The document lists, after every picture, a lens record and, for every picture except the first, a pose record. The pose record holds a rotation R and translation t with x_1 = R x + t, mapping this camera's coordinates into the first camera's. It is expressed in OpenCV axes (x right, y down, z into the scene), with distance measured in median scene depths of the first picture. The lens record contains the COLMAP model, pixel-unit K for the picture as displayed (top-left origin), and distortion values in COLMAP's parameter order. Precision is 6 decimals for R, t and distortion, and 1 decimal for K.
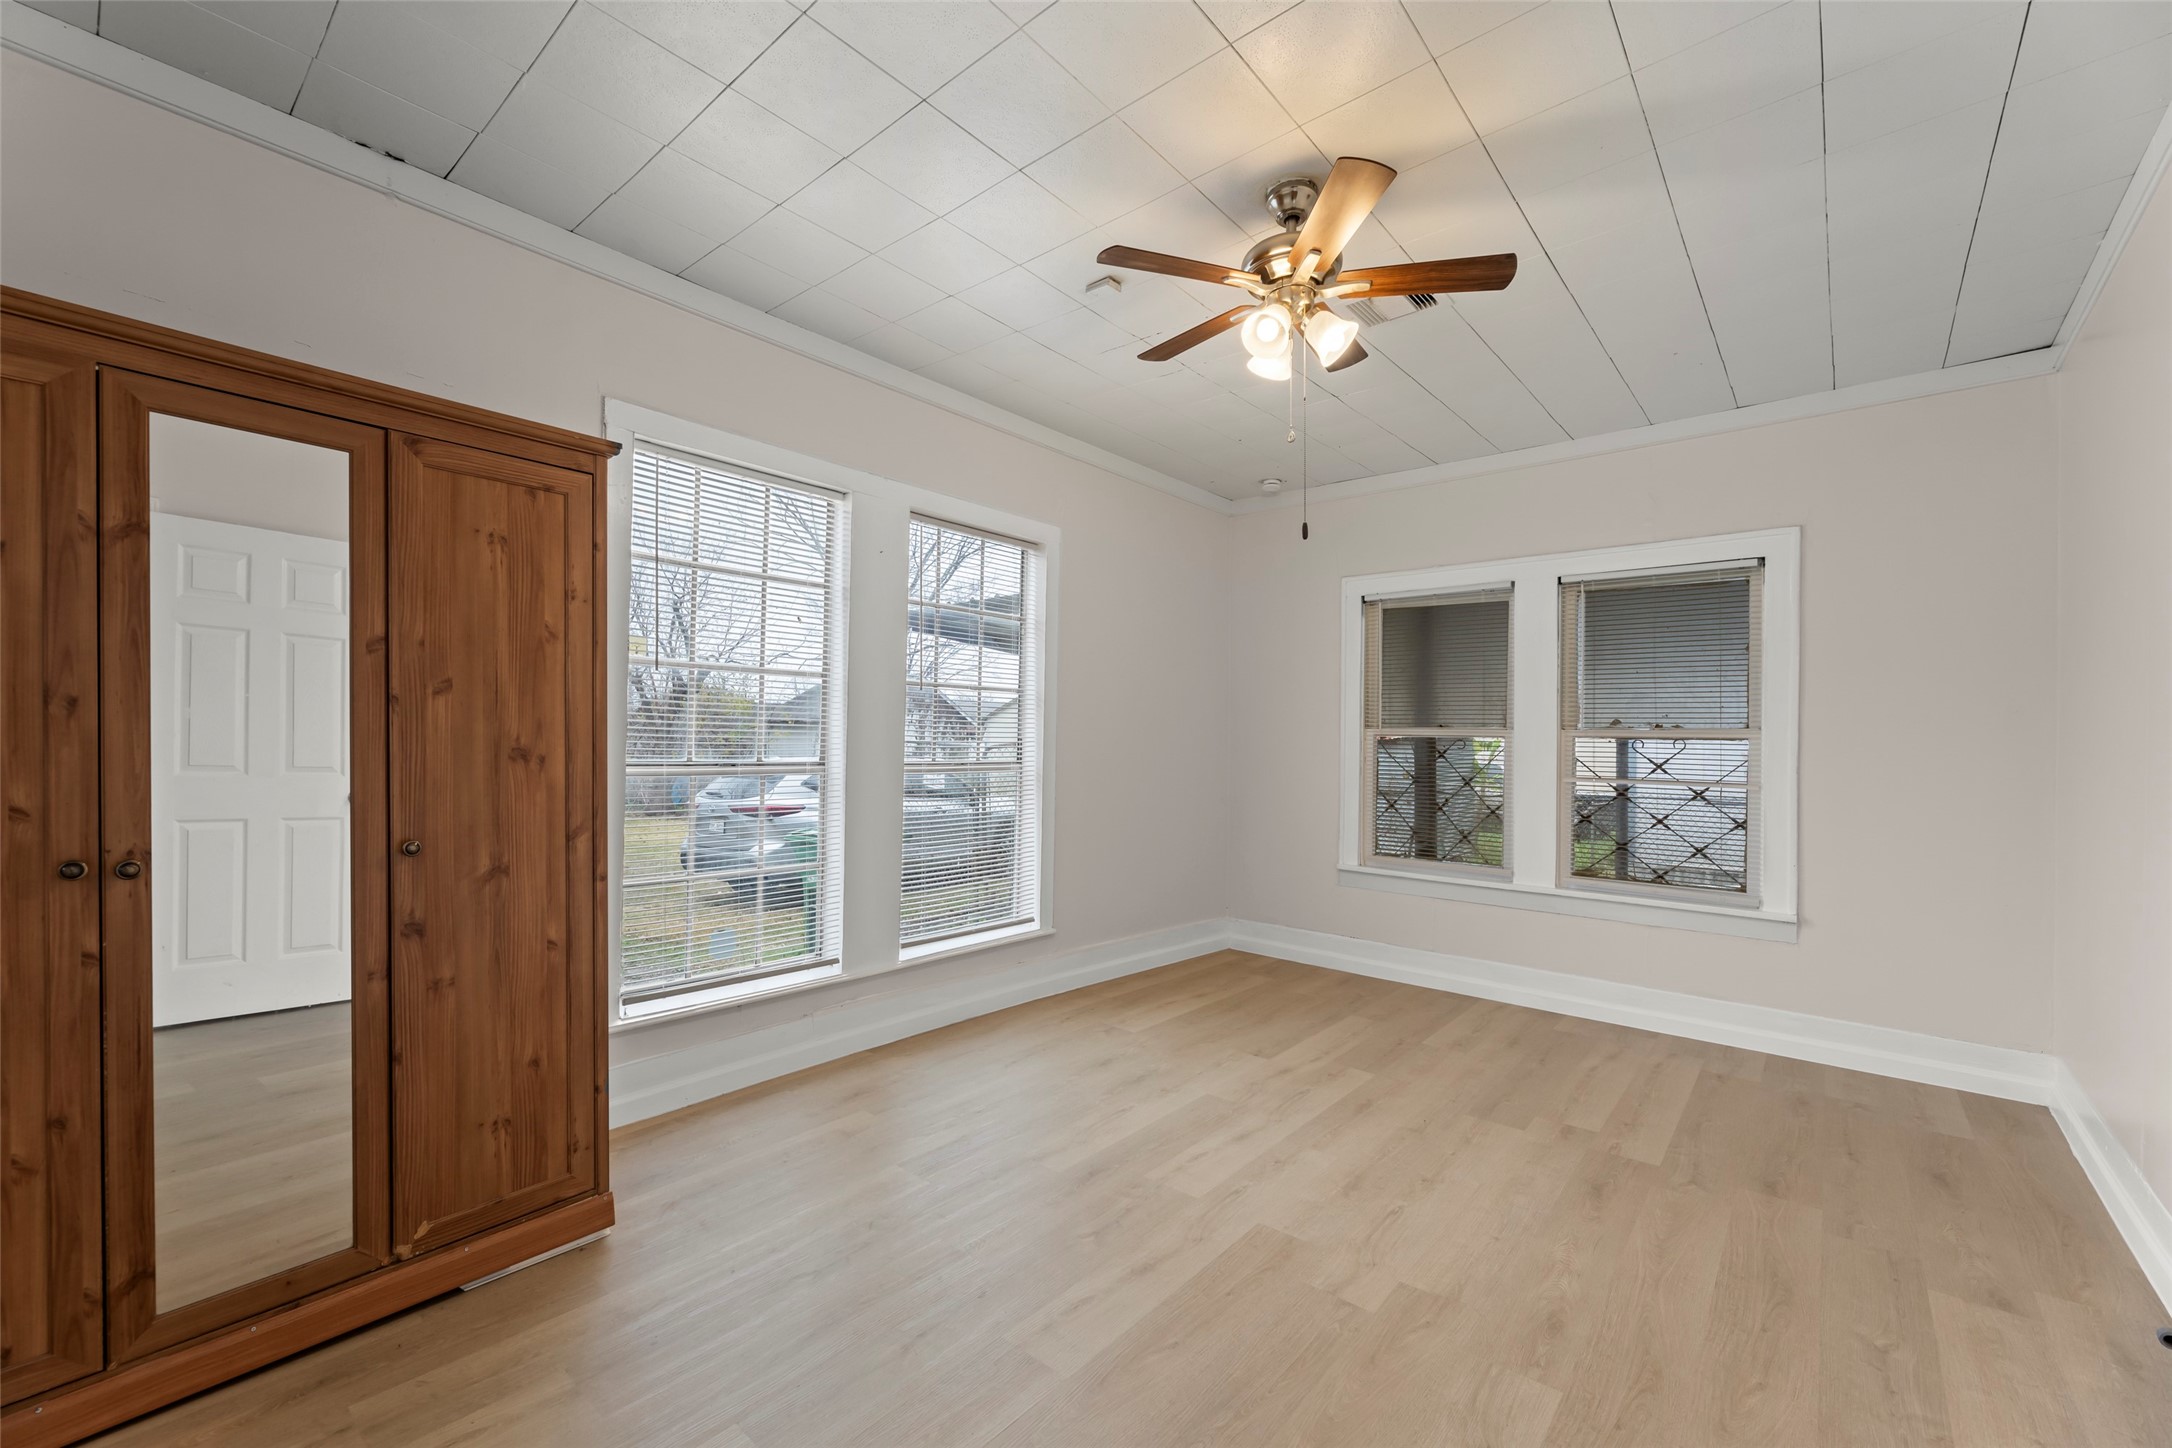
lens RADIAL K [[885.5, 0, 1079.9], [0, 885.5, 733.5], [0, 0, 1]] dist [-0.001760, 0.000679]
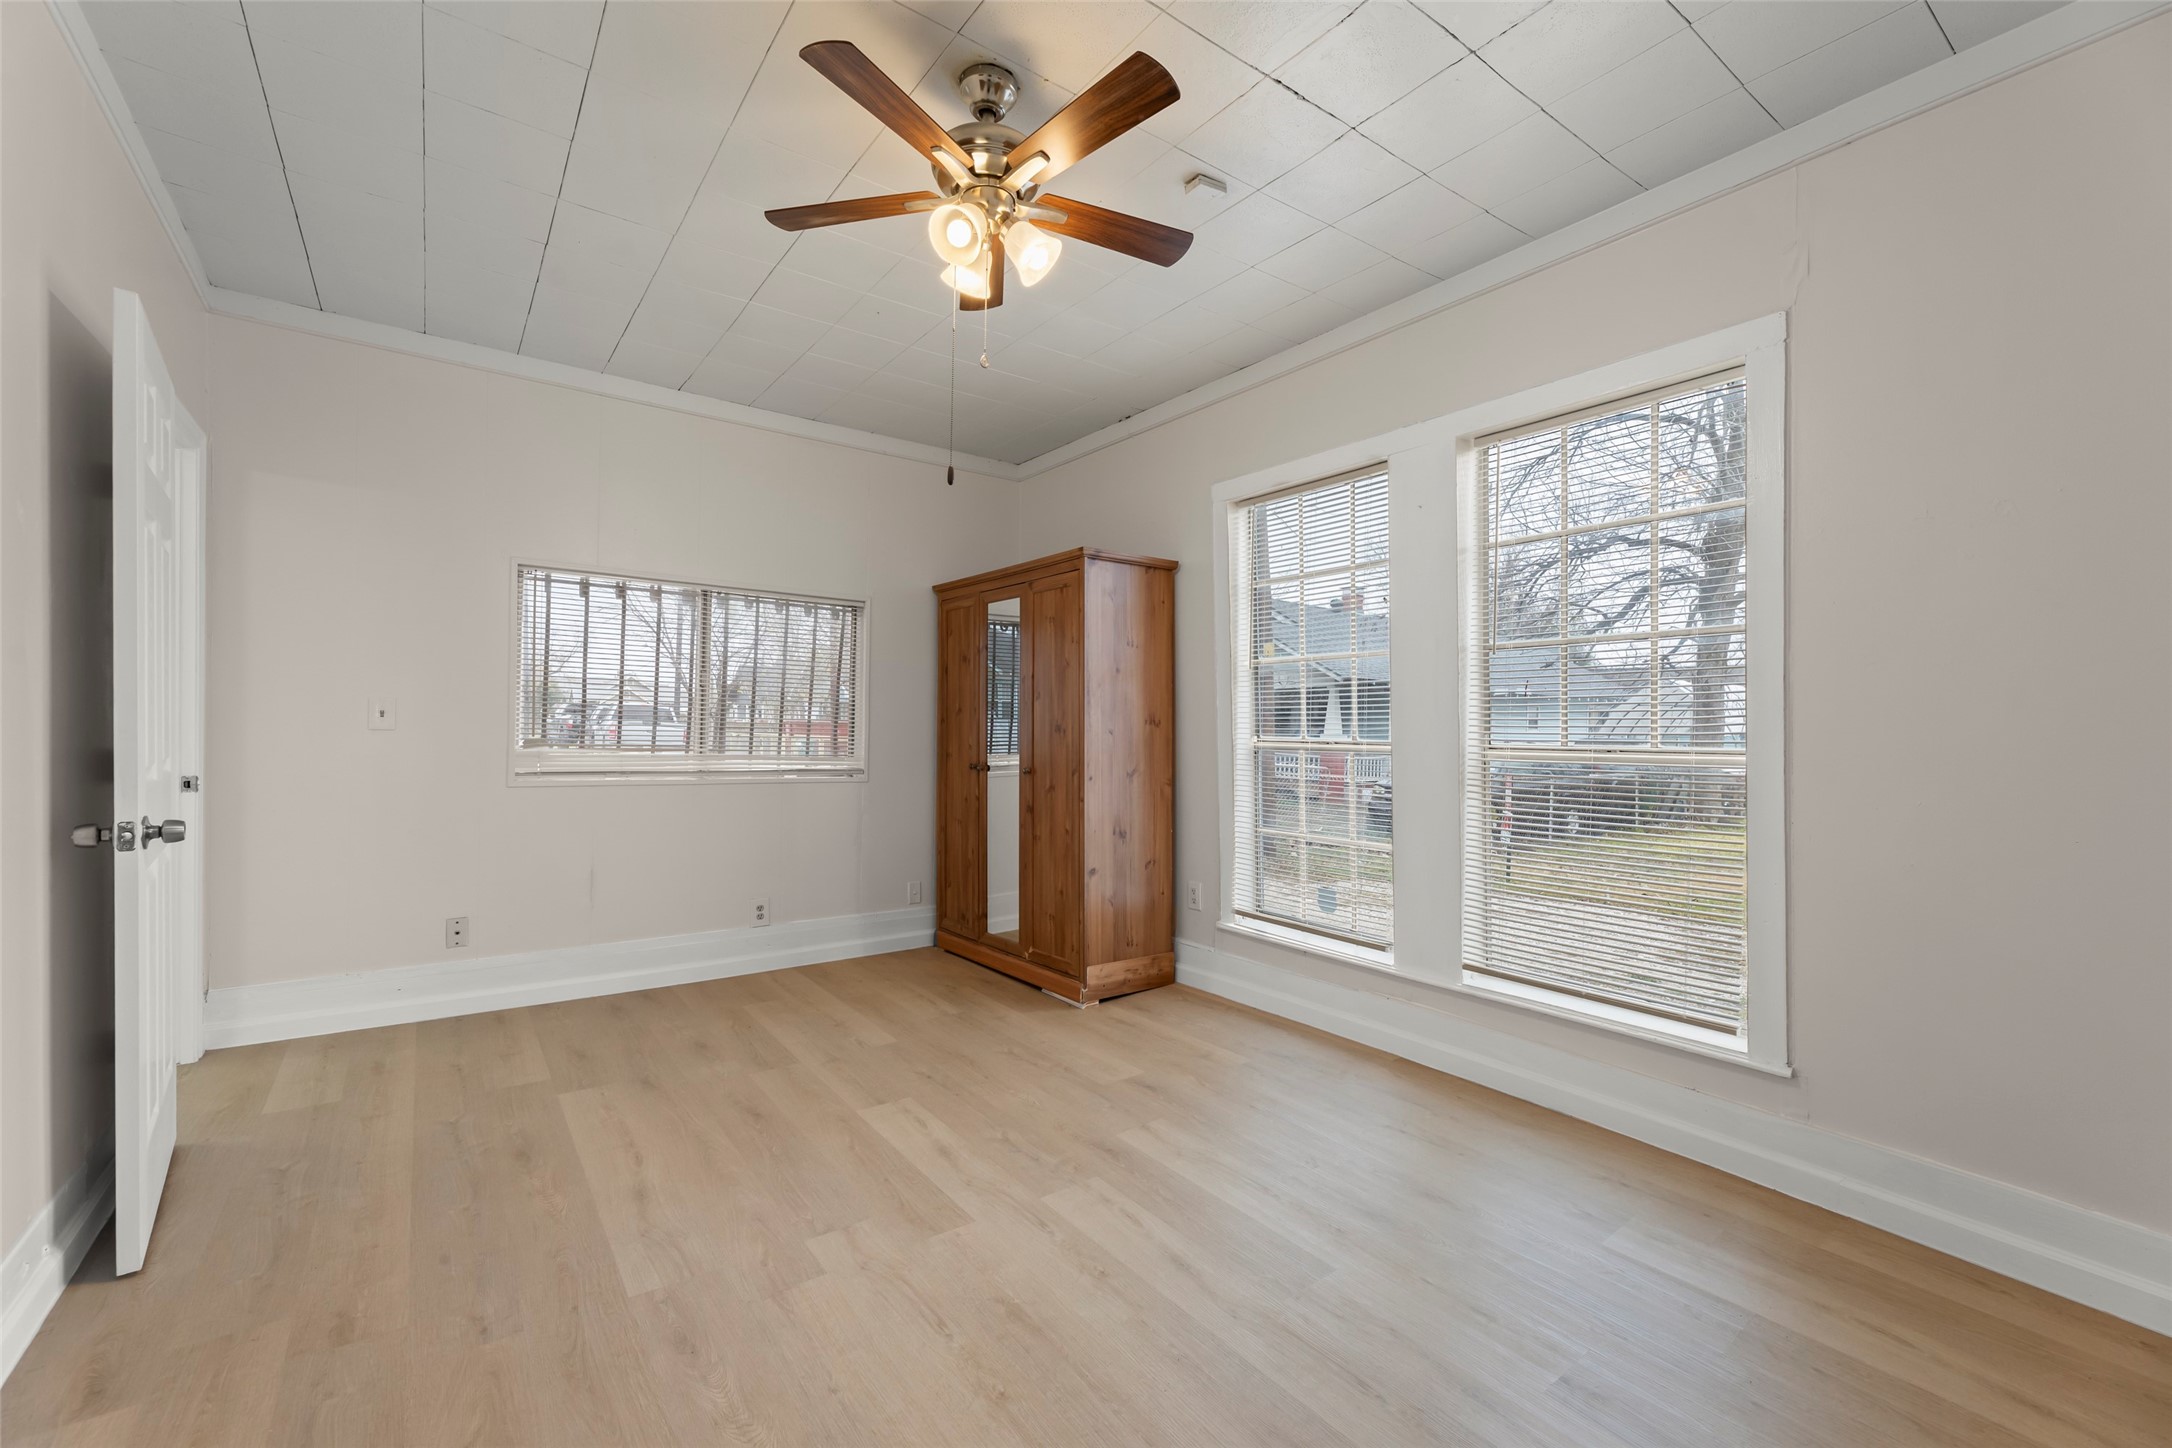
lens RADIAL K [[885.5, 0, 1069.5], [0, 885.5, 727.6], [0, 0, 1]] dist [-0.001760, 0.000679]
pose [[-0.232751, -0.012505, -0.972456, 1.220610], [0.000960, 0.999914, -0.013088, 0.046108], [0.972536, -0.003980, -0.232719, 1.462849]]
